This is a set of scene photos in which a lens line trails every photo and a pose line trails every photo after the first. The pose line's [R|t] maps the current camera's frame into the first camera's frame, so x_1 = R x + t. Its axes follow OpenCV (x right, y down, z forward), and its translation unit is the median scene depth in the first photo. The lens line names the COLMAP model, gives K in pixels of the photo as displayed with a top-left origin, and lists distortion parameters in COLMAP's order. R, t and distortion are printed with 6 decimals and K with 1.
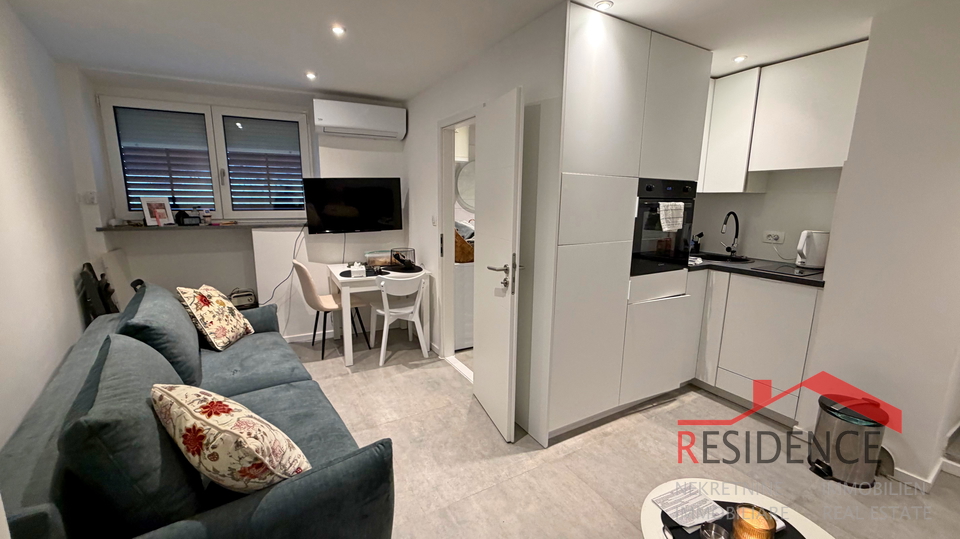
lens RADIAL K [[382.7, 0, 477.4], [0, 382.7, 268.3], [0, 0, 1]] dist [0.000446, 0.000165]
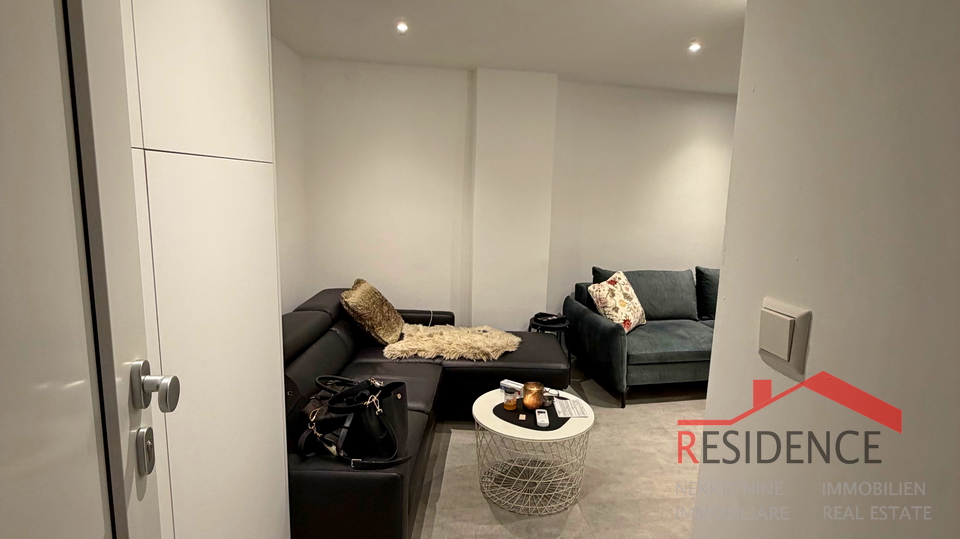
lens RADIAL K [[509.3, 0, 482.6], [0, 509.3, 270.9], [0, 0, 1]] dist [0.000563, -0.000490]
pose [[-0.400594, 0.130941, -0.906851, 1.119649], [-0.198454, 0.953842, 0.225392, -0.121629], [0.894506, 0.270259, -0.356117, 0.585586]]
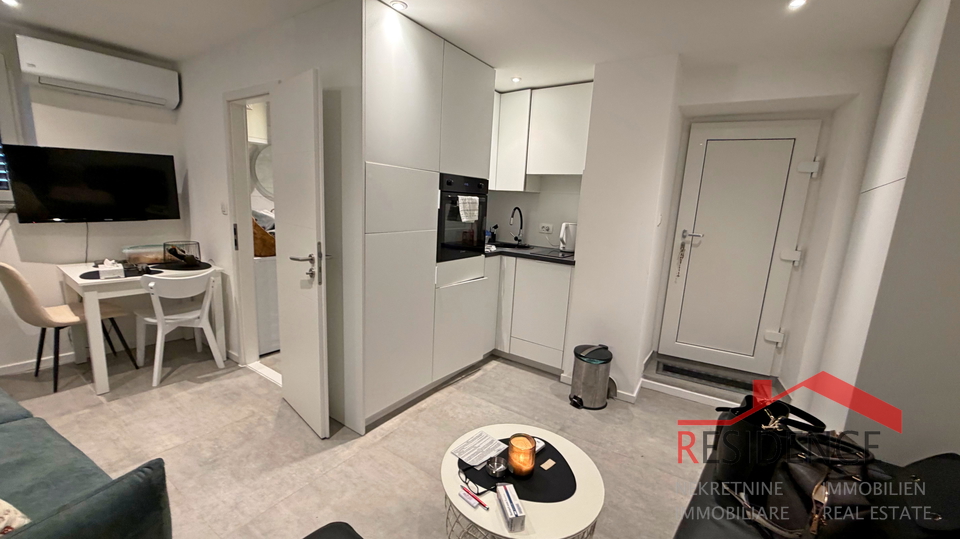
lens RADIAL K [[382.7, 0, 478.0], [0, 382.7, 268.1], [0, 0, 1]] dist [0.000446, 0.000165]
pose [[0.899638, -0.041993, 0.434613, 0.025189], [0.037062, 0.999116, 0.019819, 0.016455], [-0.435061, -0.001723, 0.900399, -0.031696]]
